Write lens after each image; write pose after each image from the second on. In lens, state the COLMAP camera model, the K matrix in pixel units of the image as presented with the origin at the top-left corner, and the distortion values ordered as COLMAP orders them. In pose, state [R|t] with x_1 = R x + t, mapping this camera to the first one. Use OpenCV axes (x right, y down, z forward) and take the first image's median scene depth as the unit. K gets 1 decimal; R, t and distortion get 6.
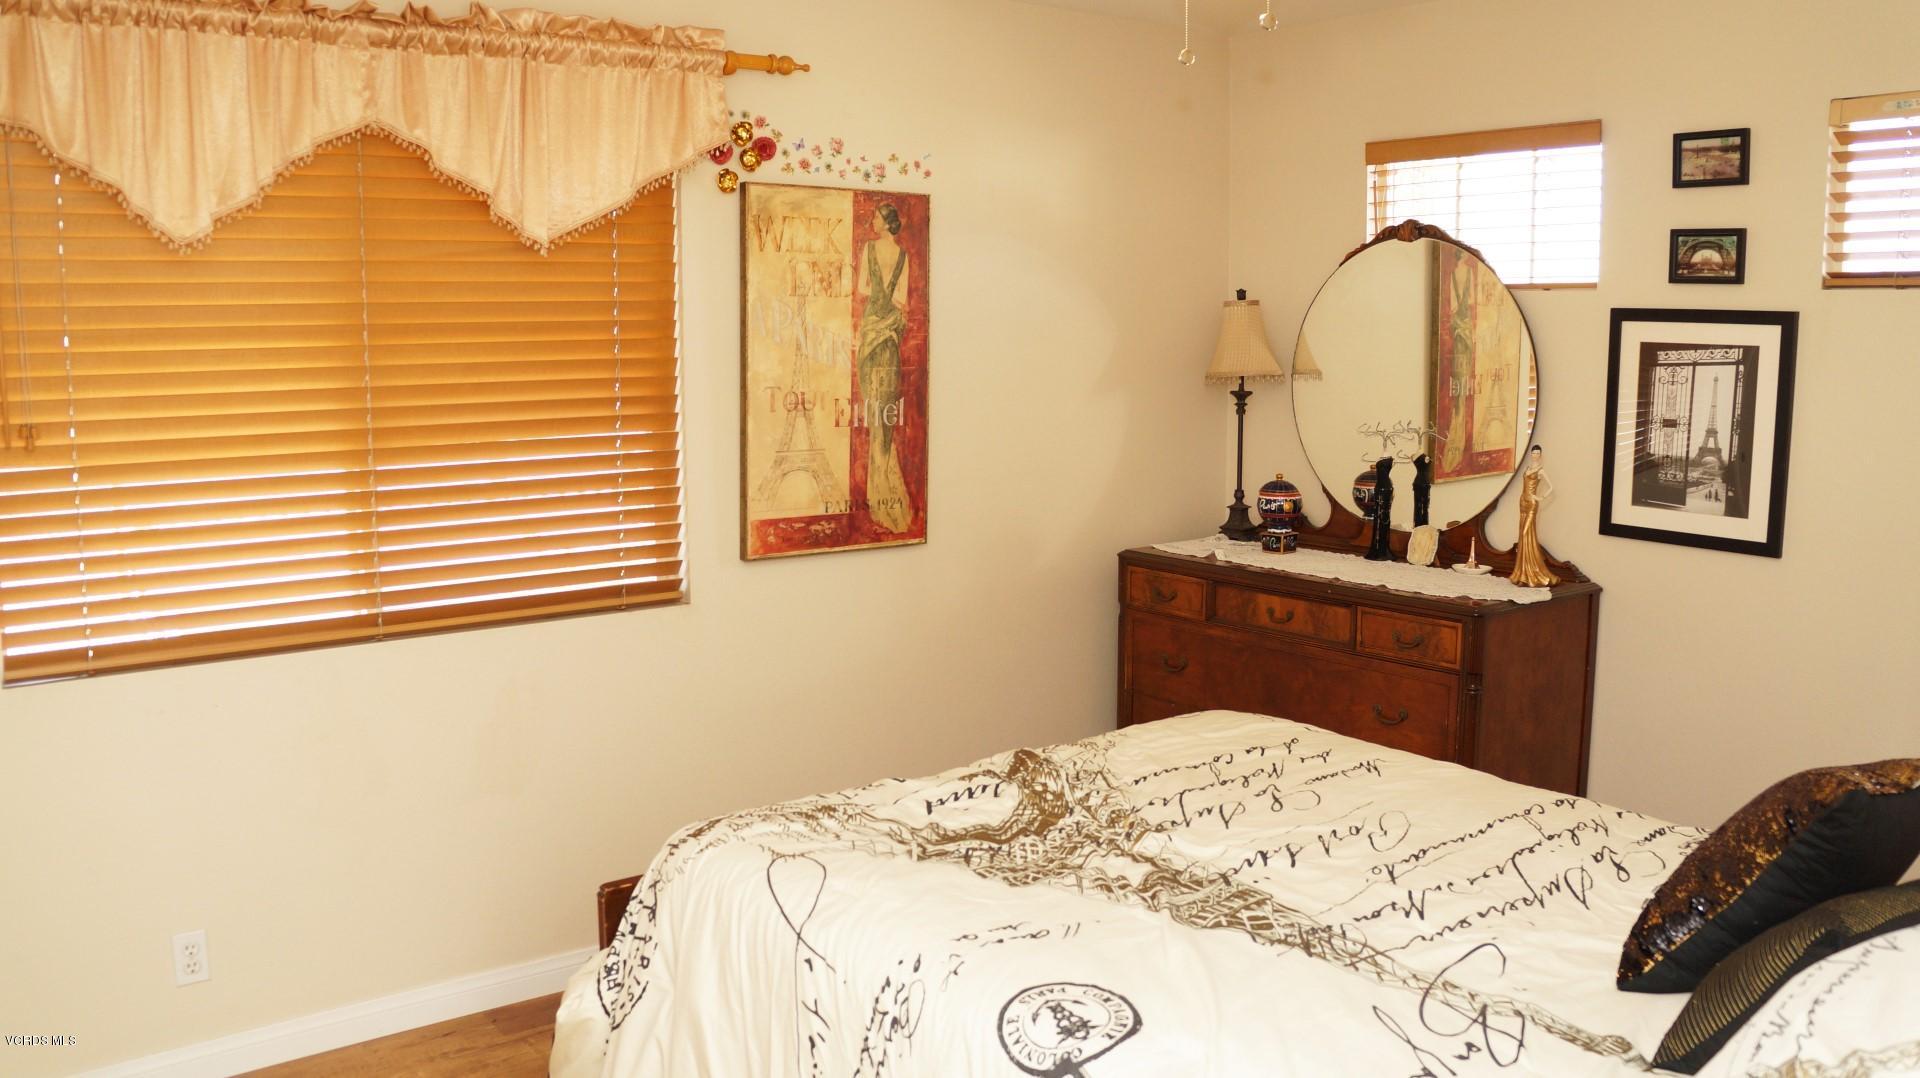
lens RADIAL K [[1555.5, 0, 960.1], [0, 1555.5, 552.9], [0, 0, 1]] dist [-0.149487, 0.073835]
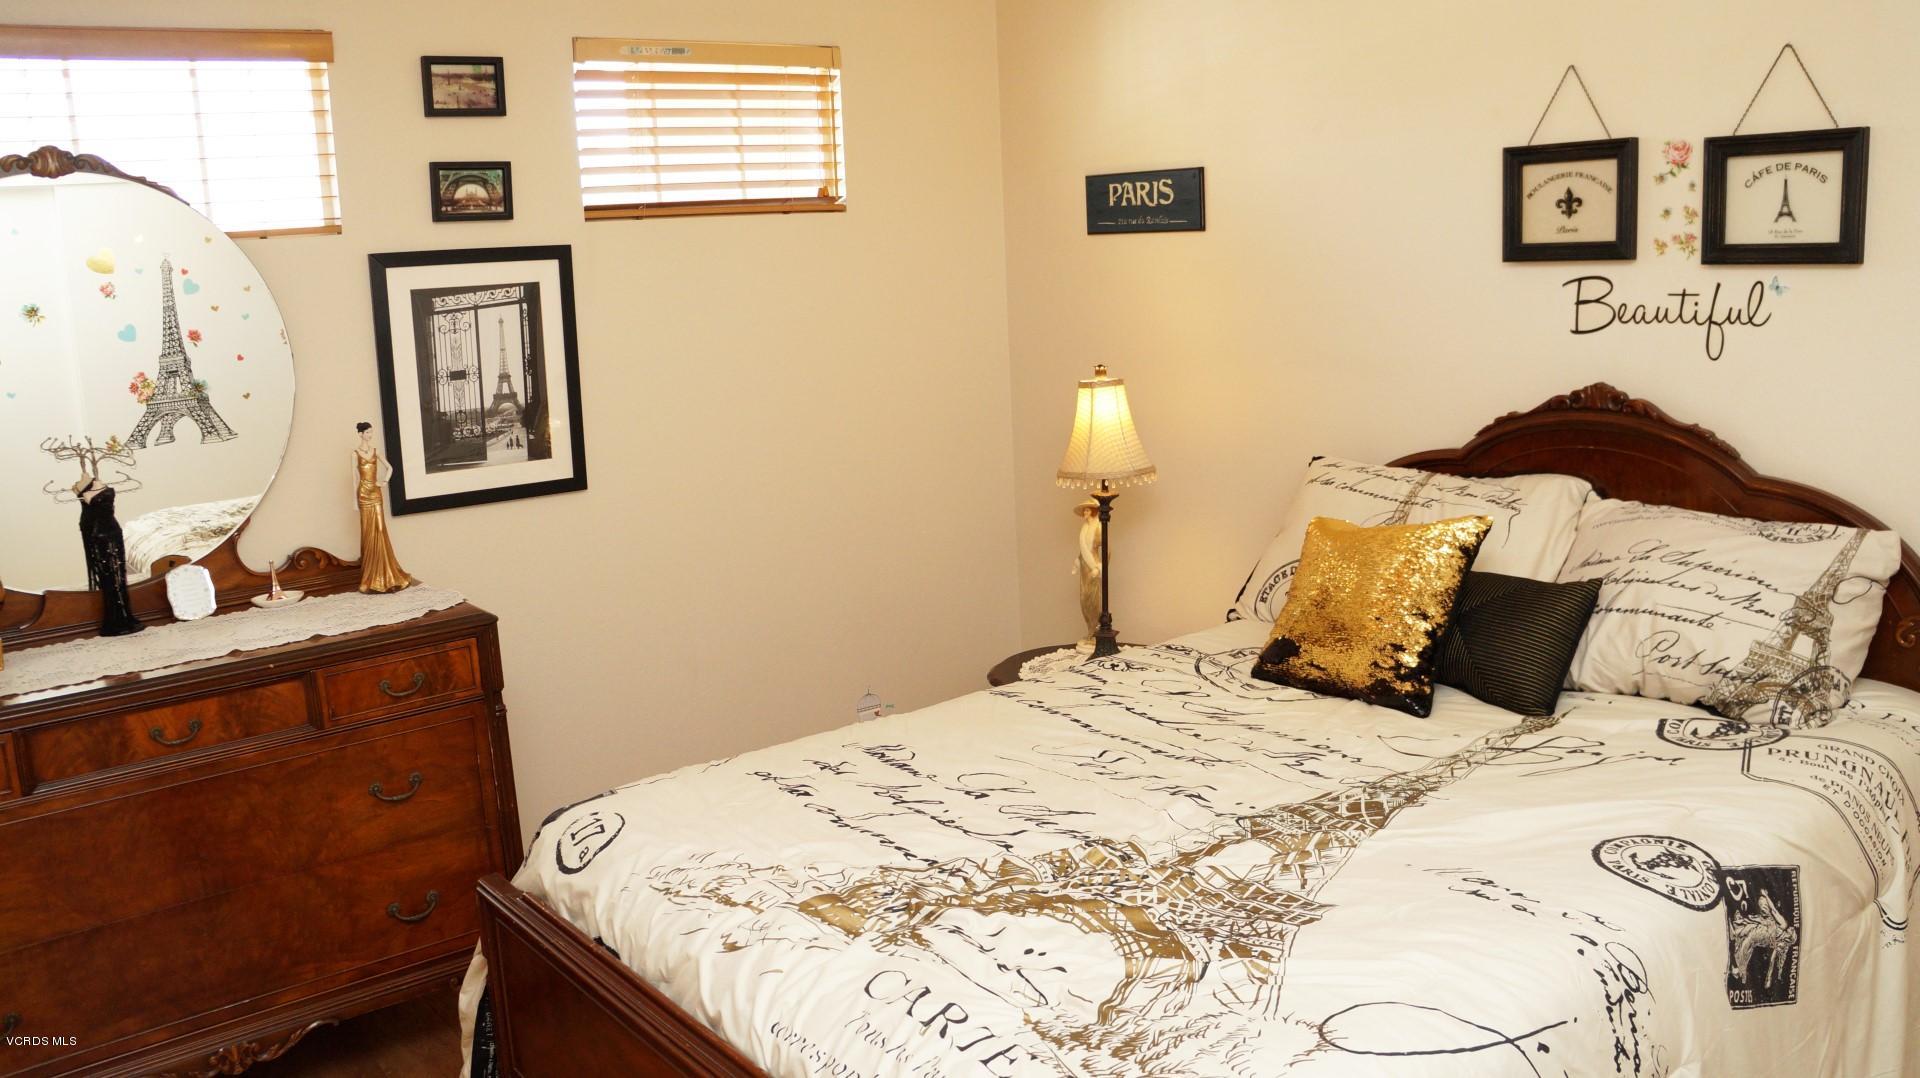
lens RADIAL K [[1555.5, 0, 963.3], [0, 1555.5, 521.4], [0, 0, 1]] dist [-0.149487, 0.073835]
pose [[-0.014544, -0.181746, 0.983238, -0.473050], [0.191858, 0.964563, 0.181133, -0.112827], [-0.981315, 0.191277, 0.020841, 0.718588]]
